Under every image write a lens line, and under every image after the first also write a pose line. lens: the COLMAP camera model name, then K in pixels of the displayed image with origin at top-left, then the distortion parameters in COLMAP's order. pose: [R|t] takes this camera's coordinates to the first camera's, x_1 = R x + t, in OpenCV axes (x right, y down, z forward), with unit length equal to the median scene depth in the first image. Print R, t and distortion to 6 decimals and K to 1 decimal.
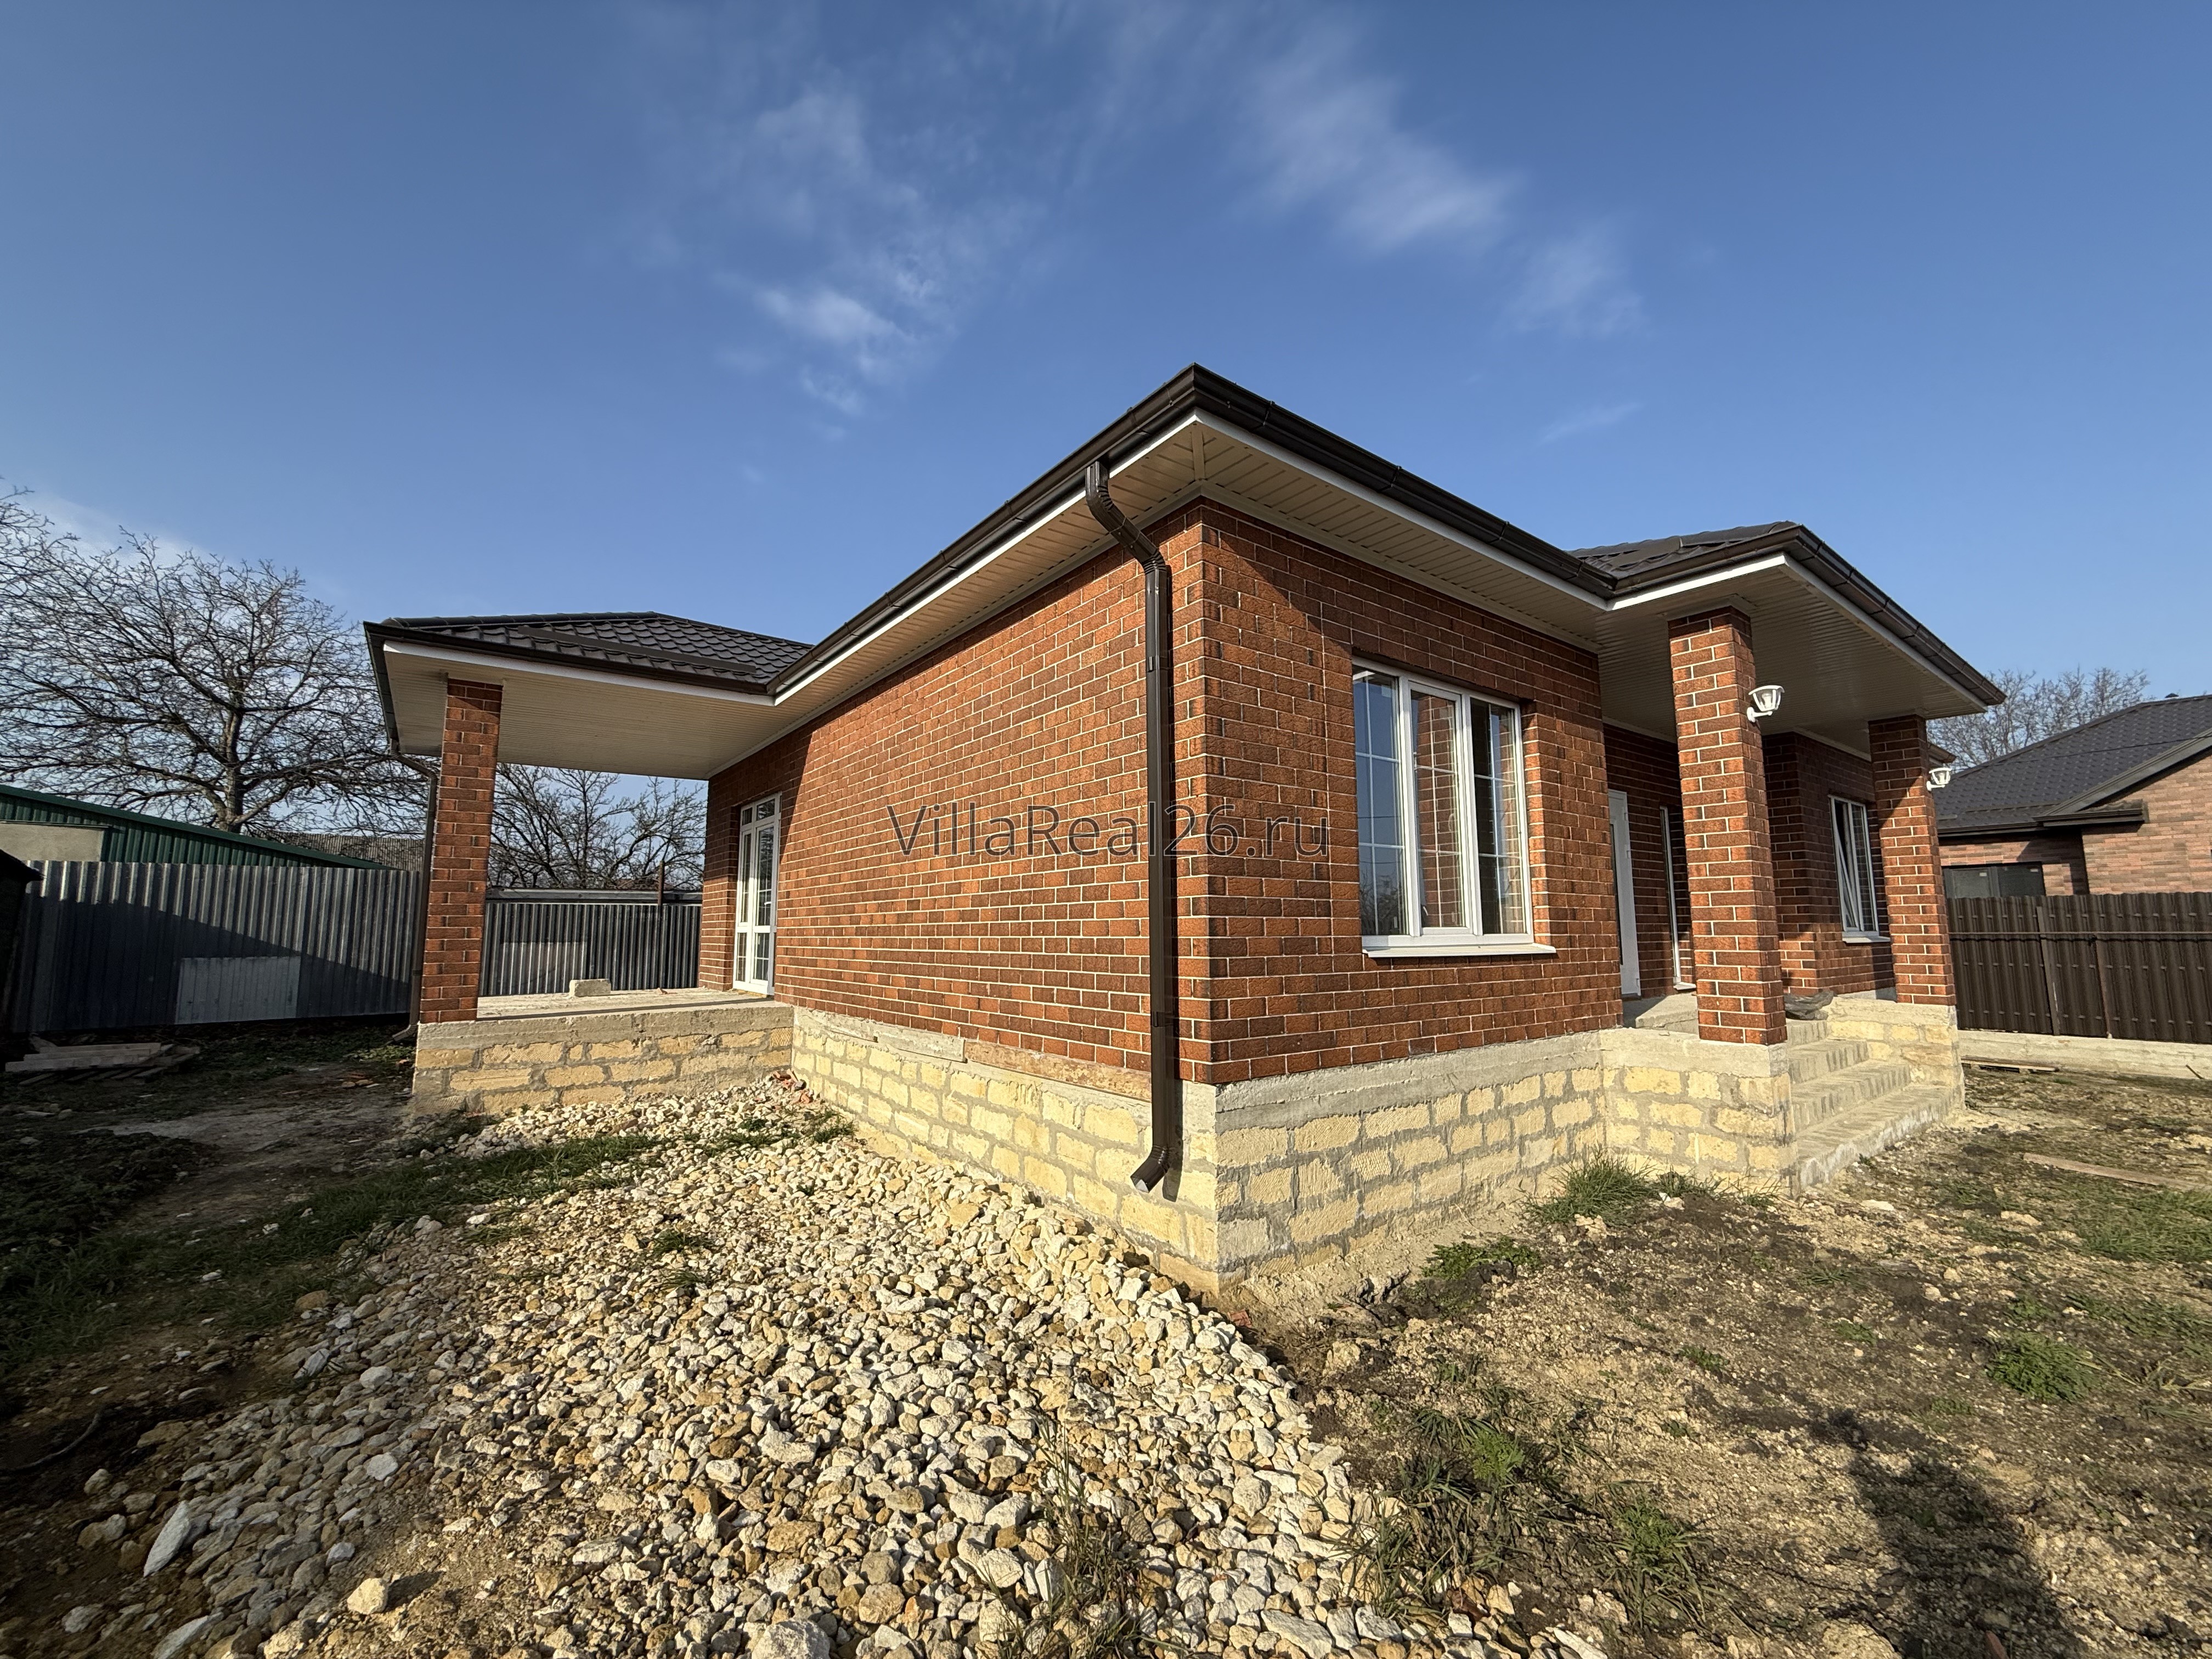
lens RADIAL K [[879.6, 0, 1100.2], [0, 879.6, 828.5], [0, 0, 1]] dist [-0.000946, -0.000038]
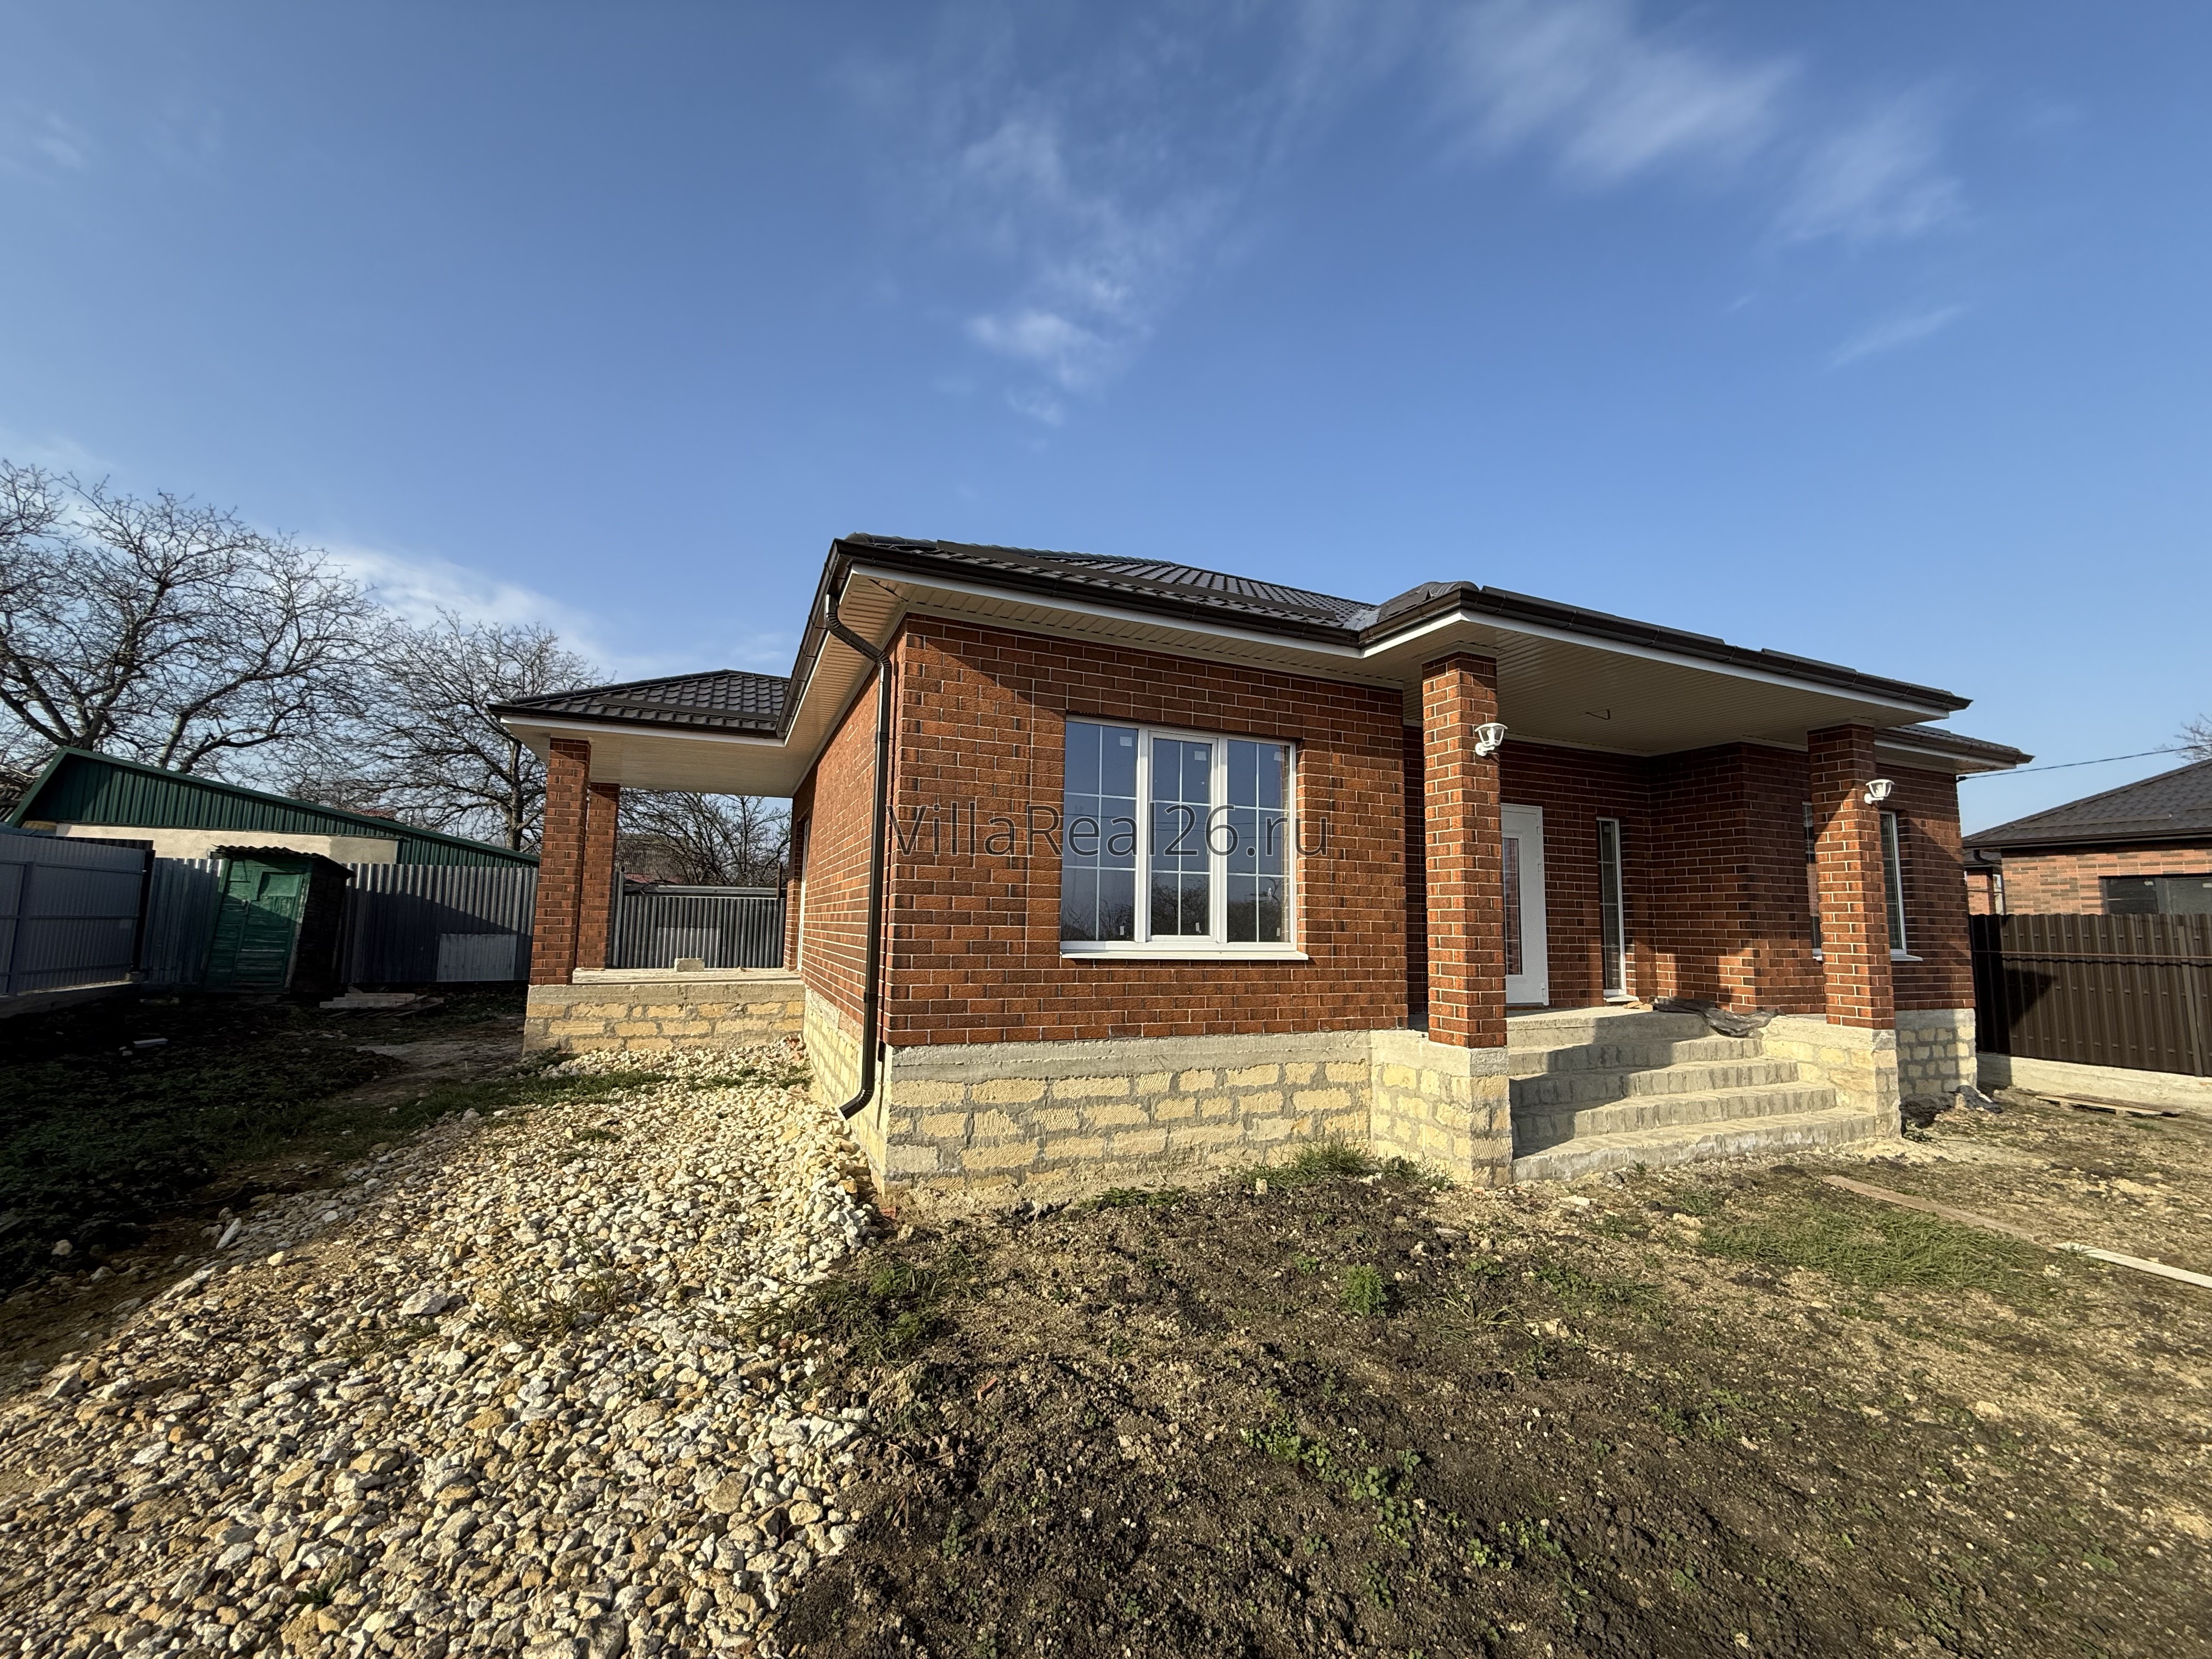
lens RADIAL K [[879.6, 0, 1100.2], [0, 879.6, 828.5], [0, 0, 1]] dist [-0.000946, -0.000038]
pose [[0.972195, -0.003732, -0.234144, 0.528751], [0.005586, 0.999958, 0.007259, -0.040551], [0.234107, -0.008365, 0.972175, -0.180920]]
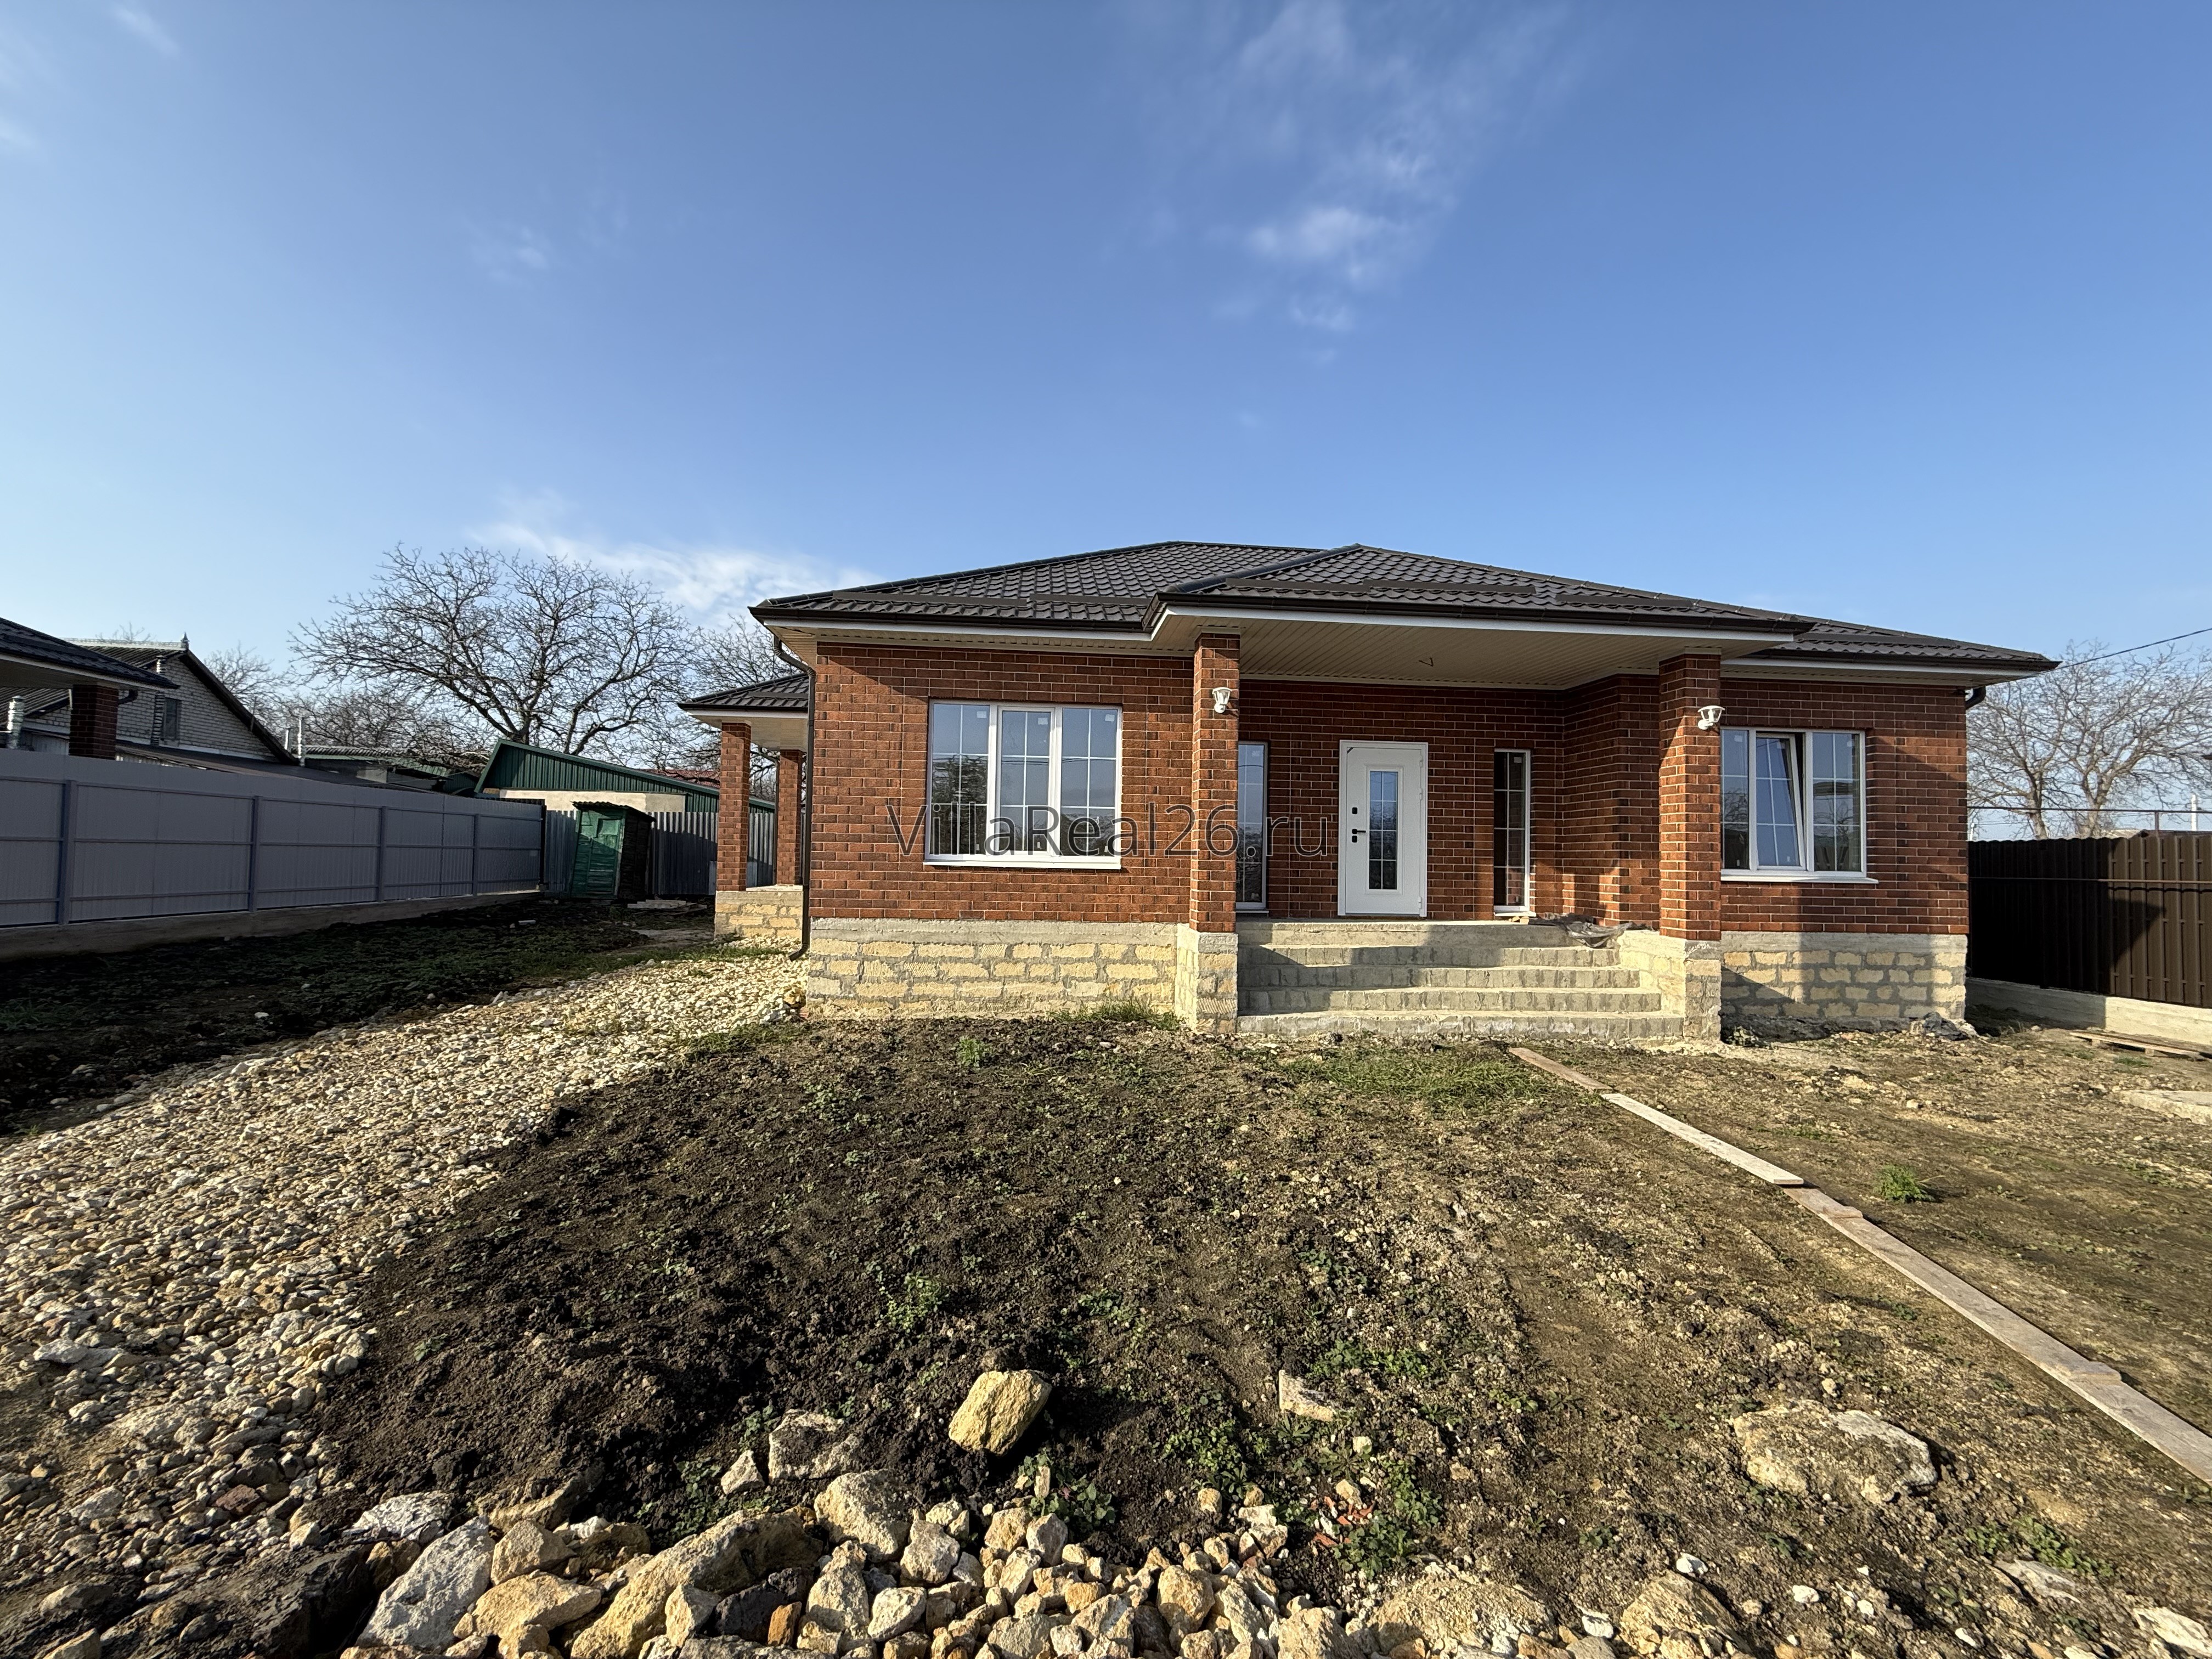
lens RADIAL K [[879.6, 0, 1100.2], [0, 879.6, 828.5], [0, 0, 1]] dist [-0.000946, -0.000038]
pose [[0.847650, 0.001755, -0.530553, 1.324049], [0.039897, 0.996952, 0.067040, -0.036227], [0.529054, -0.077994, 0.844996, -0.328224]]
